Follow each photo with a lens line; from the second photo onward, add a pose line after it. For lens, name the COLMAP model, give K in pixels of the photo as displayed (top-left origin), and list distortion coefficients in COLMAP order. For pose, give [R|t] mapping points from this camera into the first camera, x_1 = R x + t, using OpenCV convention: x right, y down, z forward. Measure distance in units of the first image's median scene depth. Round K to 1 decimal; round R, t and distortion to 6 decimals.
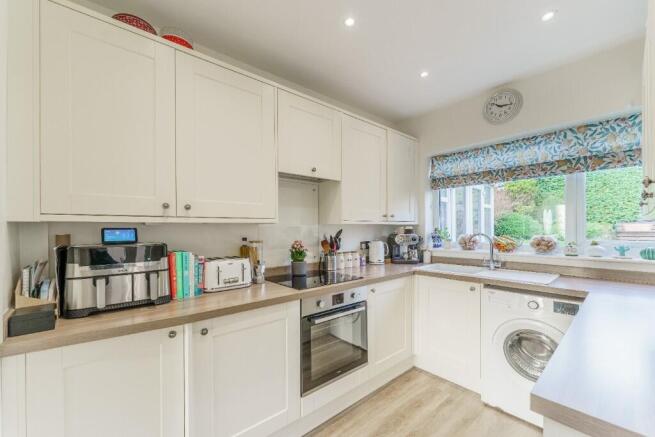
lens RADIAL K [[277.1, 0, 328.1], [0, 277.1, 230.1], [0, 0, 1]] dist [0.028358, -0.000127]
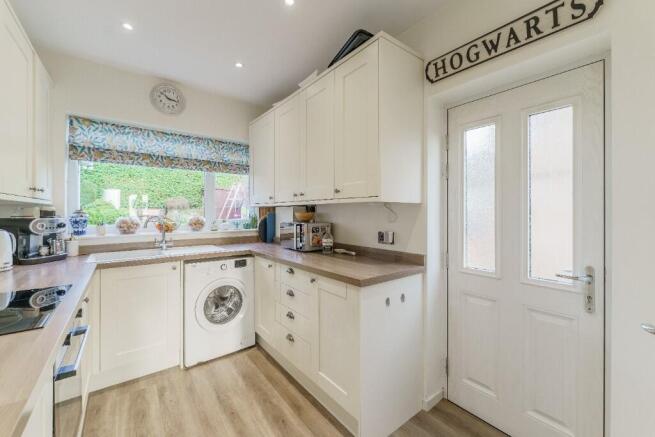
lens RADIAL K [[262.3, 0, 326.5], [0, 262.3, 214.5], [0, 0, 1]] dist [-0.001032, -0.000143]
pose [[0.054829, -0.002046, 0.998494, -0.357717], [0.008082, 0.999966, 0.001605, 0.012181], [-0.998463, 0.007982, 0.054844, 0.320083]]
